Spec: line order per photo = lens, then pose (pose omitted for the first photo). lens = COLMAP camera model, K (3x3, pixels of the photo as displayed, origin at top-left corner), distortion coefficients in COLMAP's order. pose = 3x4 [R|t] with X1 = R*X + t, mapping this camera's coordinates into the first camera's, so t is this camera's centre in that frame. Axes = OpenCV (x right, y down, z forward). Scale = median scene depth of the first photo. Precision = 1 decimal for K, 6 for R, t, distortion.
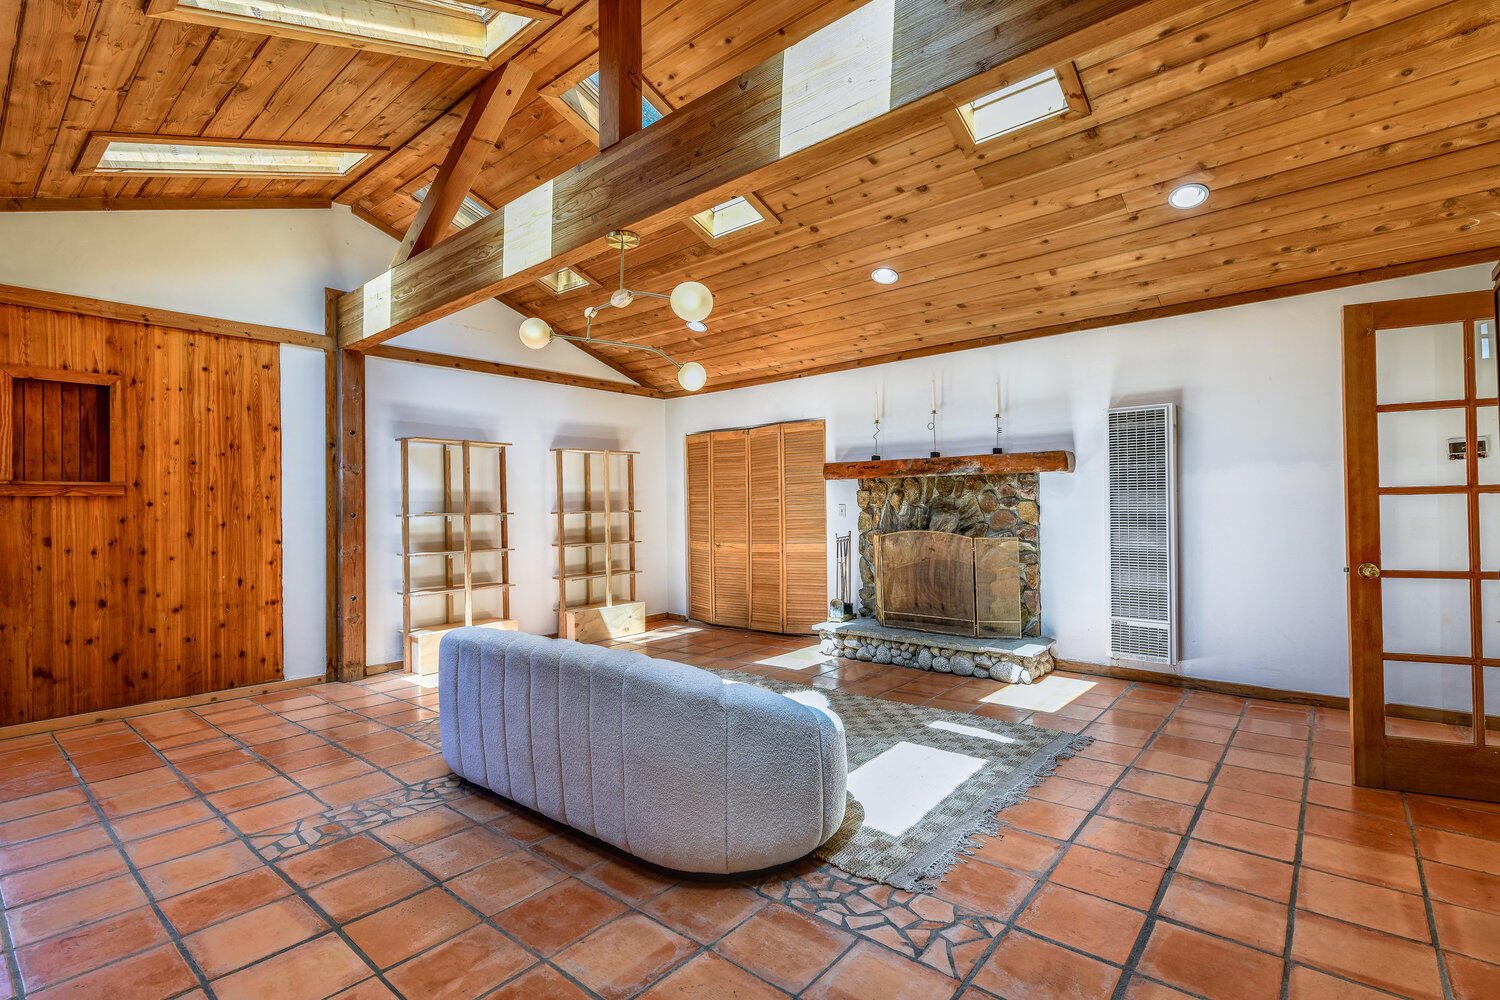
lens RADIAL K [[701.3, 0, 750.8], [0, 701.3, 507.0], [0, 0, 1]] dist [-0.000150, -0.000033]
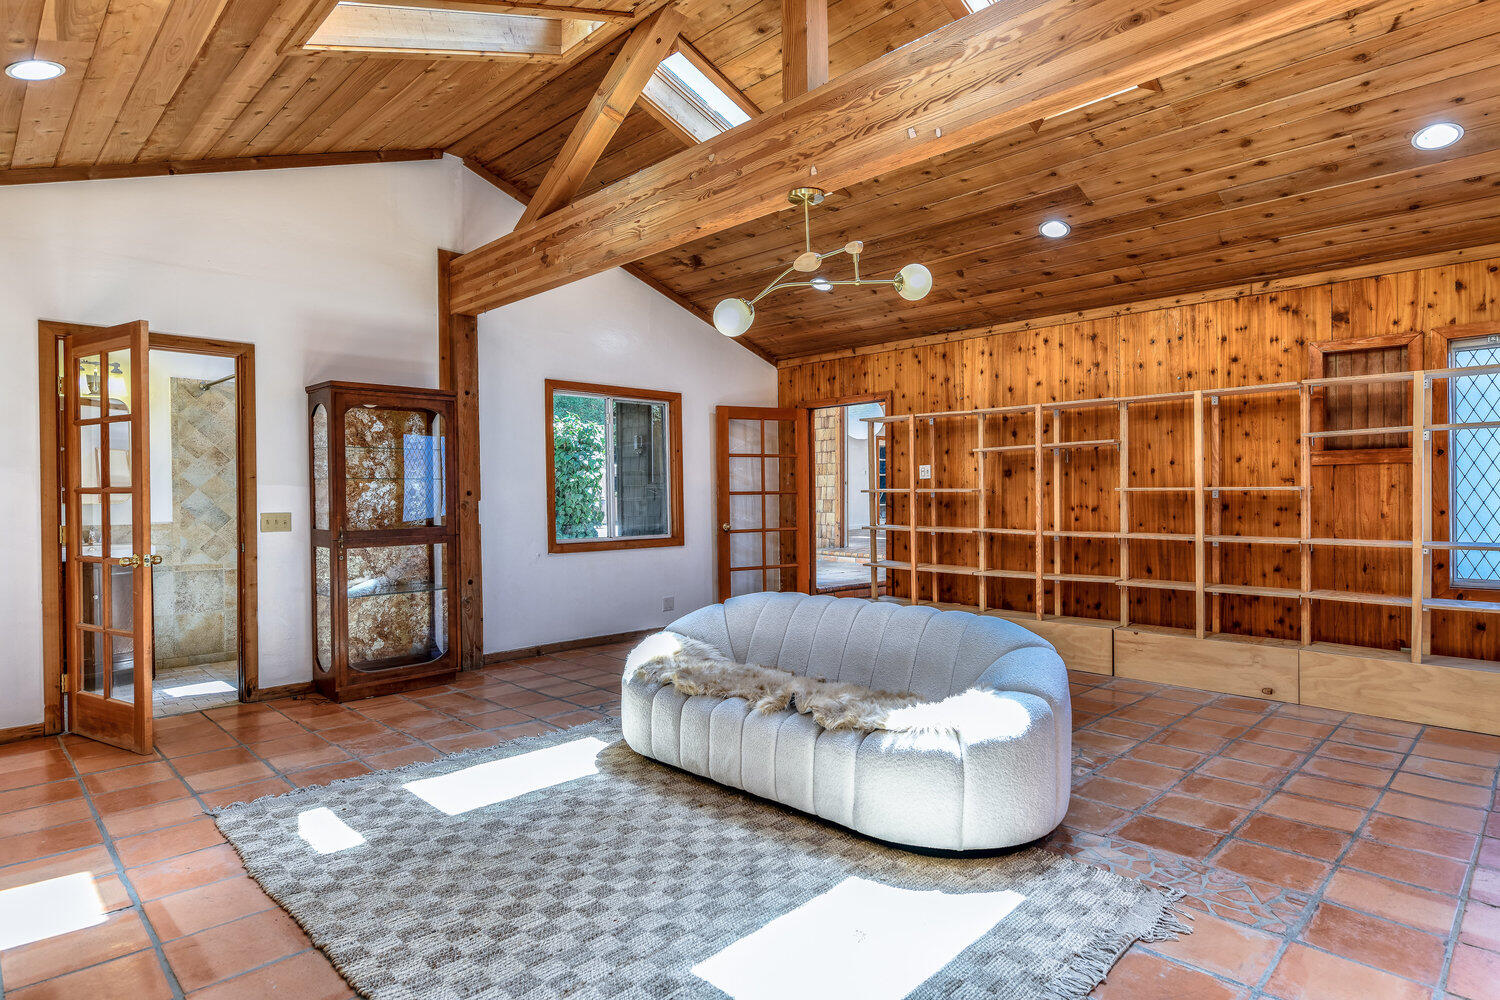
lens RADIAL K [[822.4, 0, 750.1], [0, 822.4, 499.3], [0, 0, 1]] dist [0.000799, 0.000109]
pose [[-0.996018, 0.029565, 0.084110, -0.167038], [0.029457, 0.999563, -0.002518, 0.019673], [-0.084147, -0.000031, -0.996453, 1.809247]]
